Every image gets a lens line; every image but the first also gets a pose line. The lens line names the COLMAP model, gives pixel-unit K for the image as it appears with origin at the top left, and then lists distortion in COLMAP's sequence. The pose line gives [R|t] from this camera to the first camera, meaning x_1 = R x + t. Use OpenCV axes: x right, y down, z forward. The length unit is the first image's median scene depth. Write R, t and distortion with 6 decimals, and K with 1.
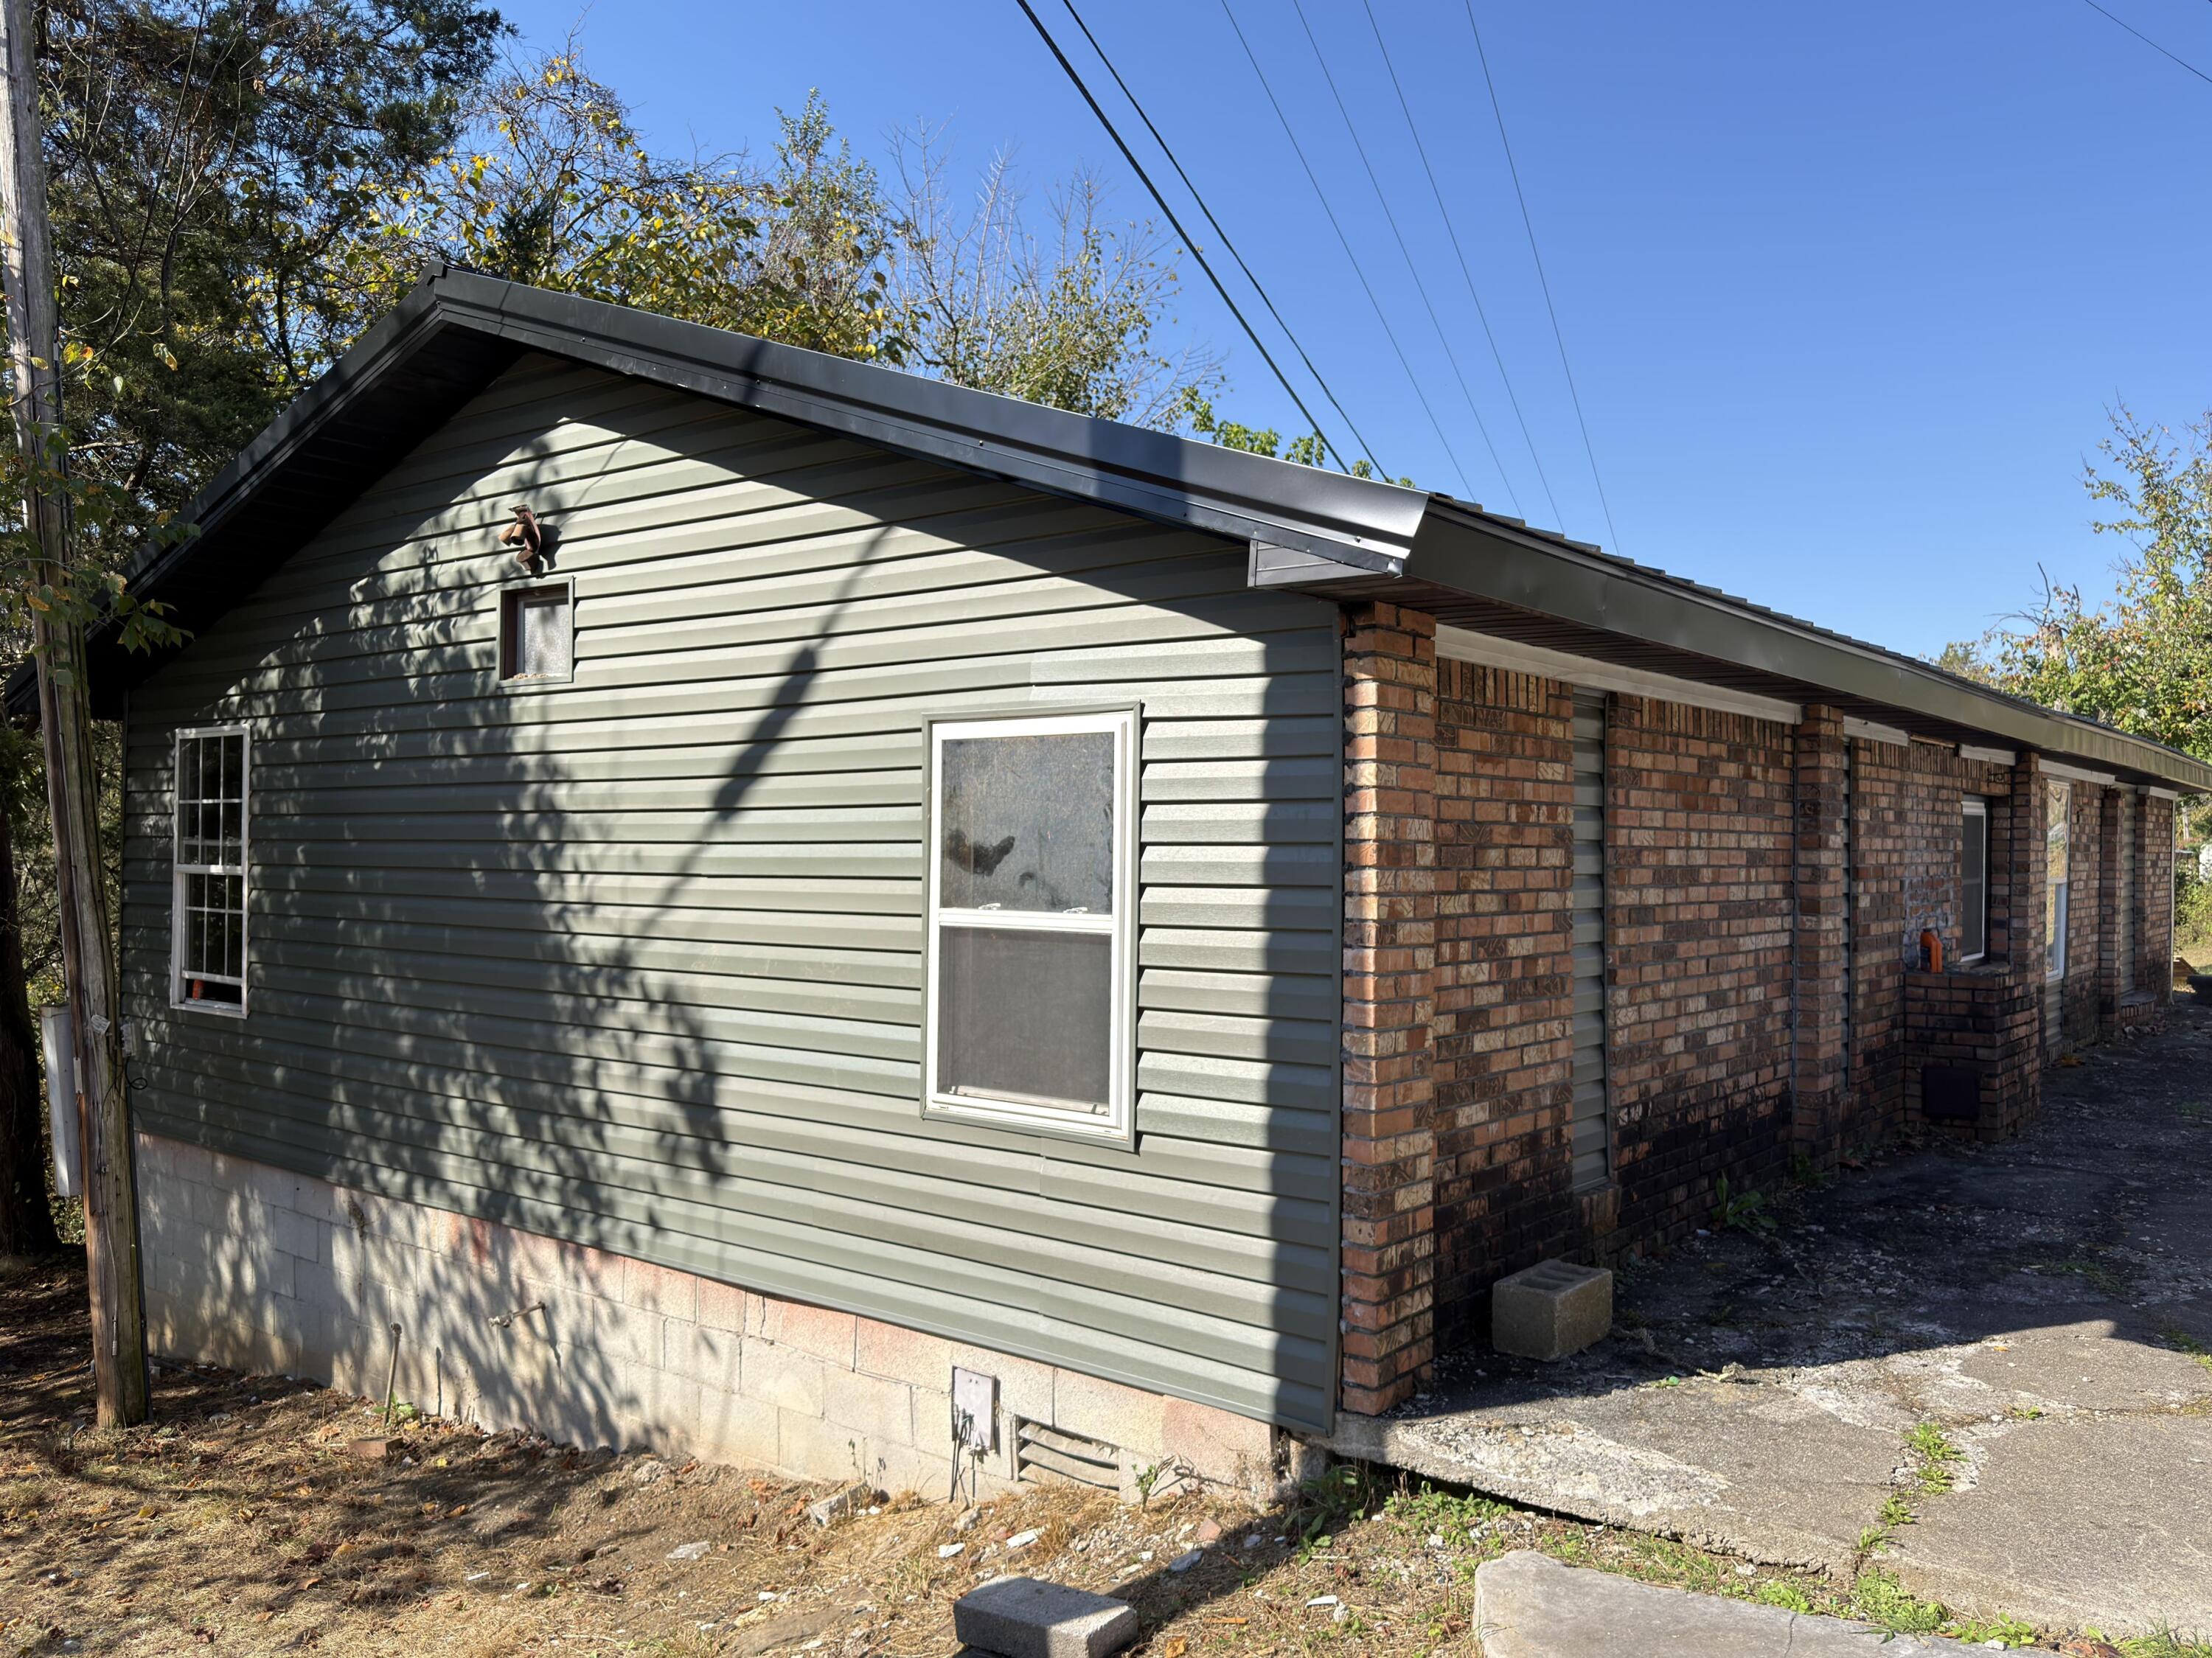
lens RADIAL K [[1642.2, 0, 1106.0], [0, 1642.2, 829.0], [0, 0, 1]] dist [0.155479, -0.239446]
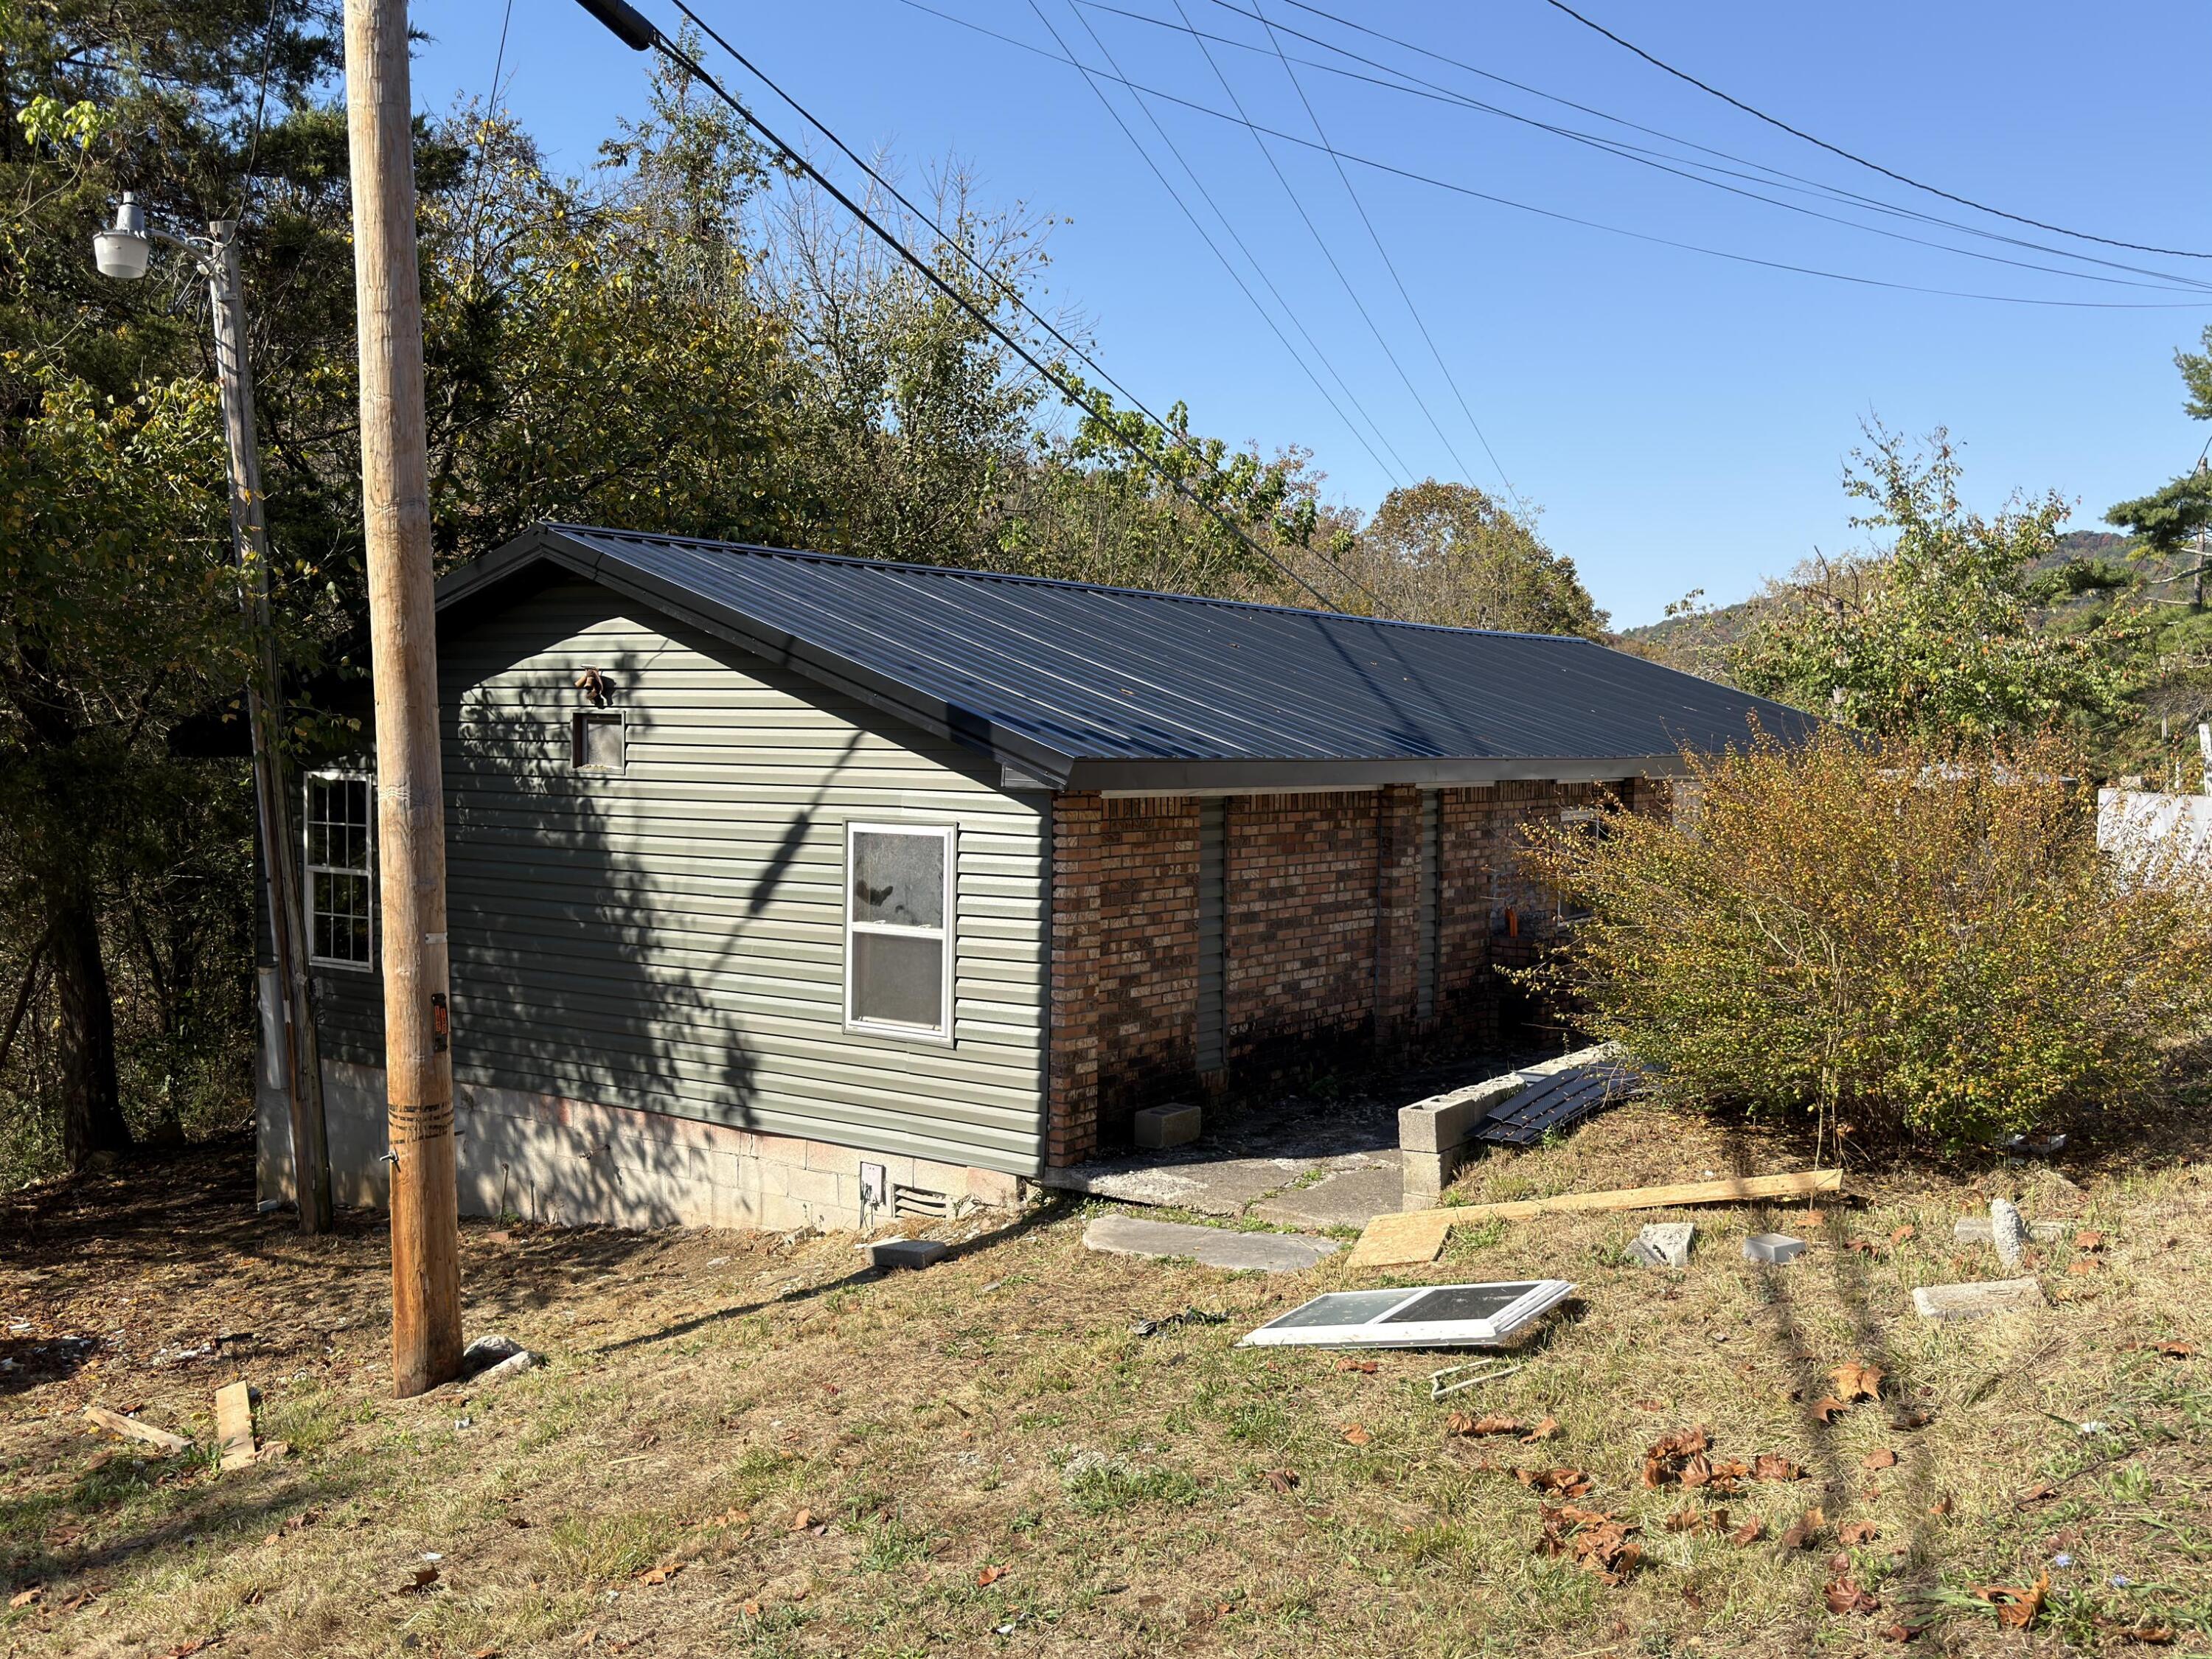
lens RADIAL K [[2051.0, 0, 1106.0], [0, 2051.0, 829.5], [0, 0, 1]] dist [0.151479, -0.004982]
pose [[0.998918, 0.000934, 0.046507, 0.078752], [-0.003916, 0.997938, 0.064061, -0.210575], [-0.046351, -0.064173, 0.996862, -1.351751]]
